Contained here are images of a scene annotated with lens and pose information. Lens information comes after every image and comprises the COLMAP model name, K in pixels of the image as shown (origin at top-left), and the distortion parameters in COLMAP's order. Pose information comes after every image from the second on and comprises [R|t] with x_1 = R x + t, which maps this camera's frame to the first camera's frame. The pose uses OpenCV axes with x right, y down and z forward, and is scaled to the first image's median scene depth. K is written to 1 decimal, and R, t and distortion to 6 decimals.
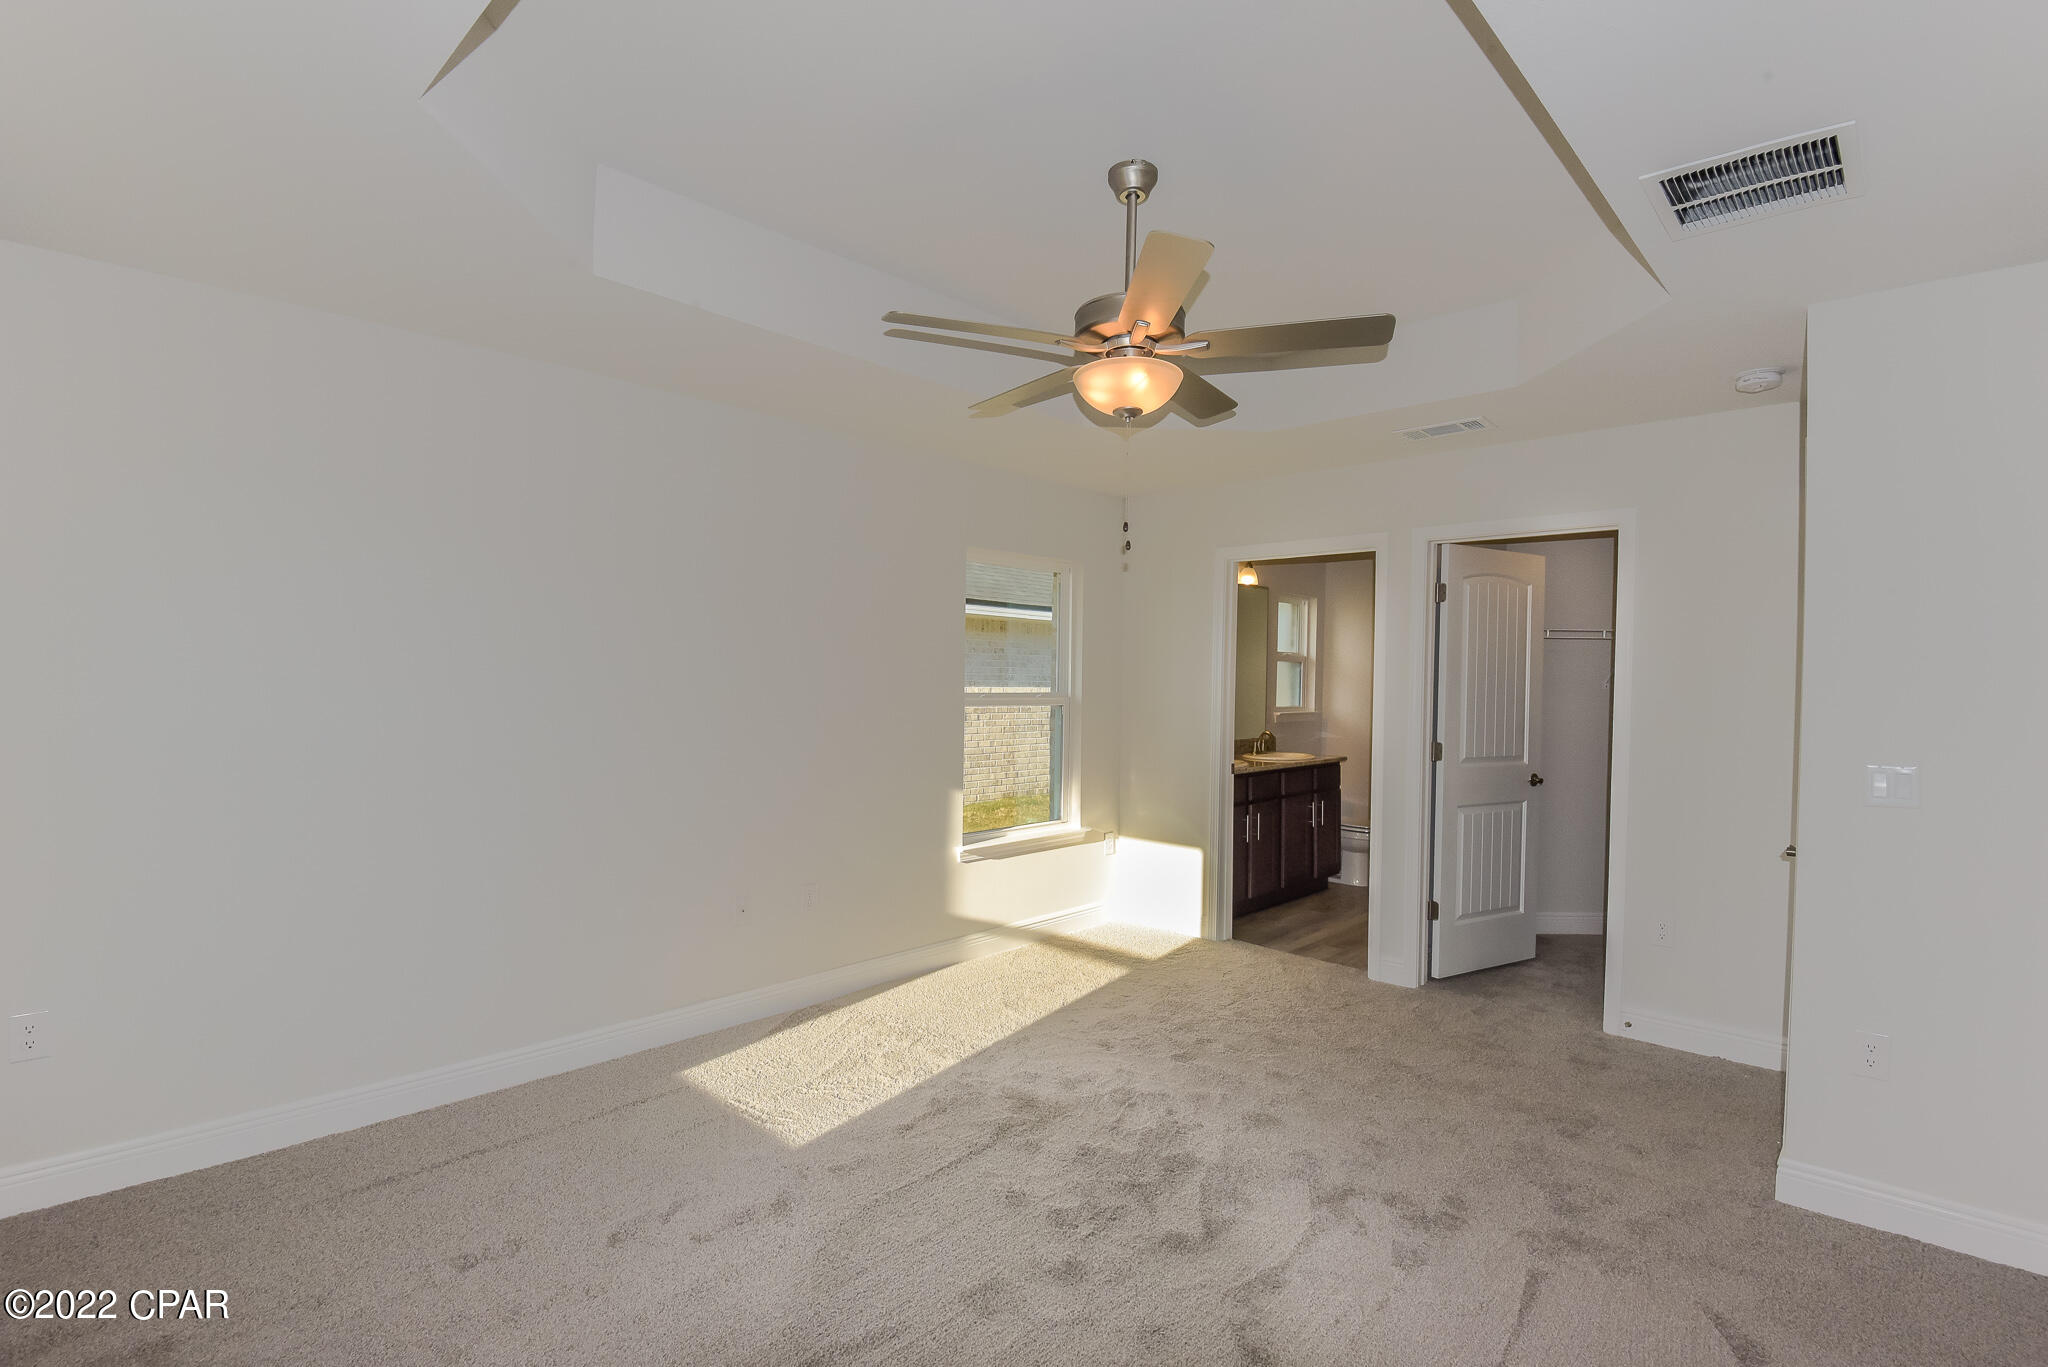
lens RADIAL K [[972.0, 0, 1015.4], [0, 972.0, 687.5], [0, 0, 1]] dist [-0.039472, -0.000203]
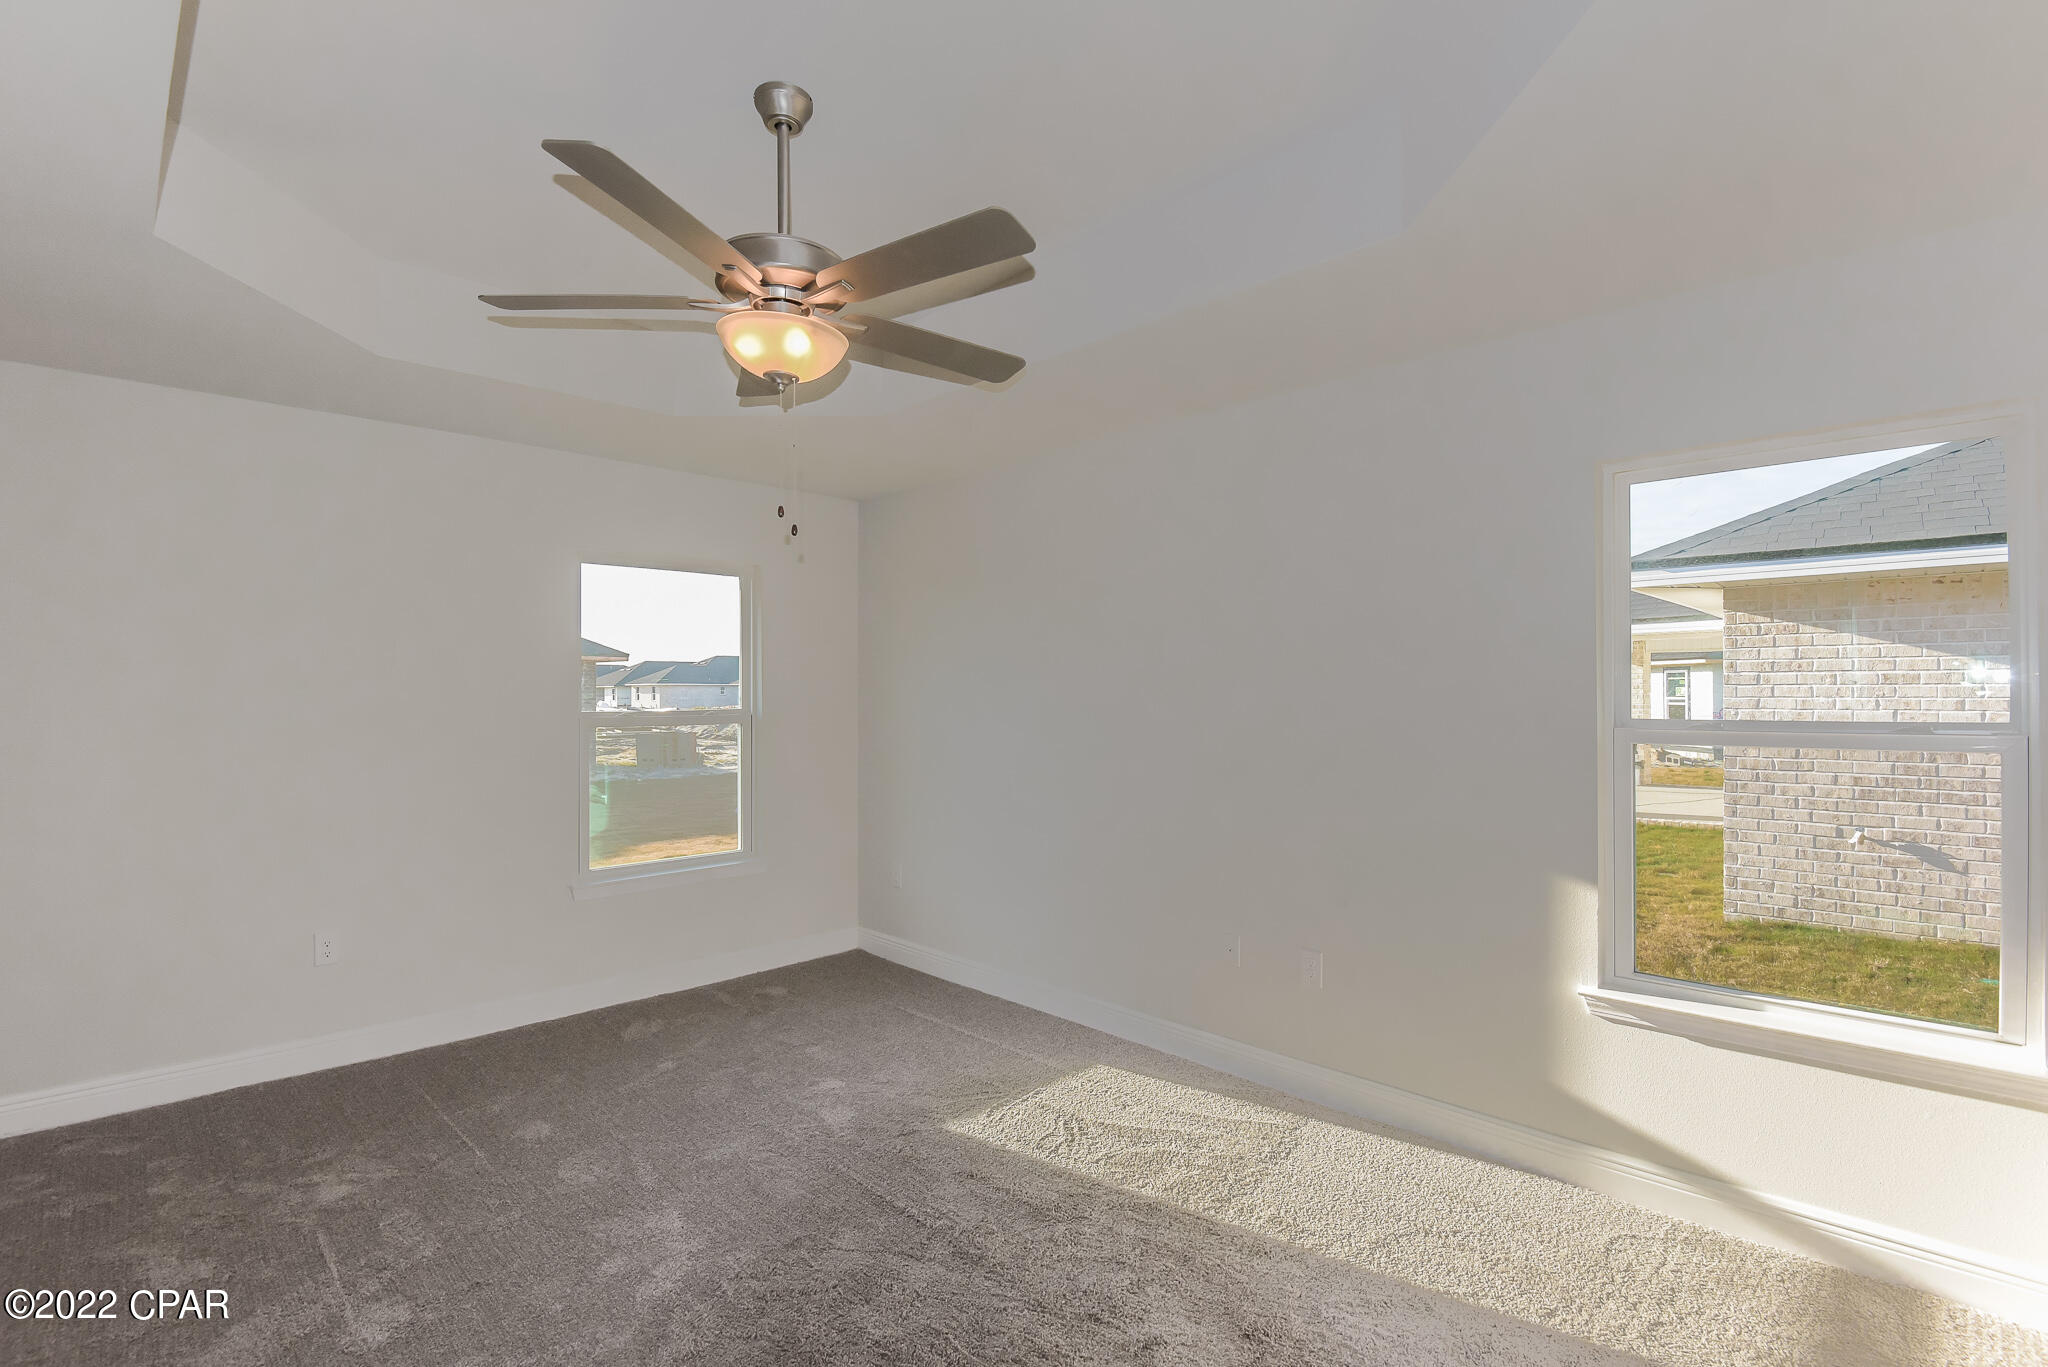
lens RADIAL K [[972.0, 0, 1015.4], [0, 972.0, 687.5], [0, 0, 1]] dist [-0.039472, -0.000203]
pose [[0.017836, -0.012841, -0.999758, 0.561605], [-0.013390, 0.999825, -0.013080, -0.002458], [0.999751, 0.013620, 0.017661, 0.695714]]
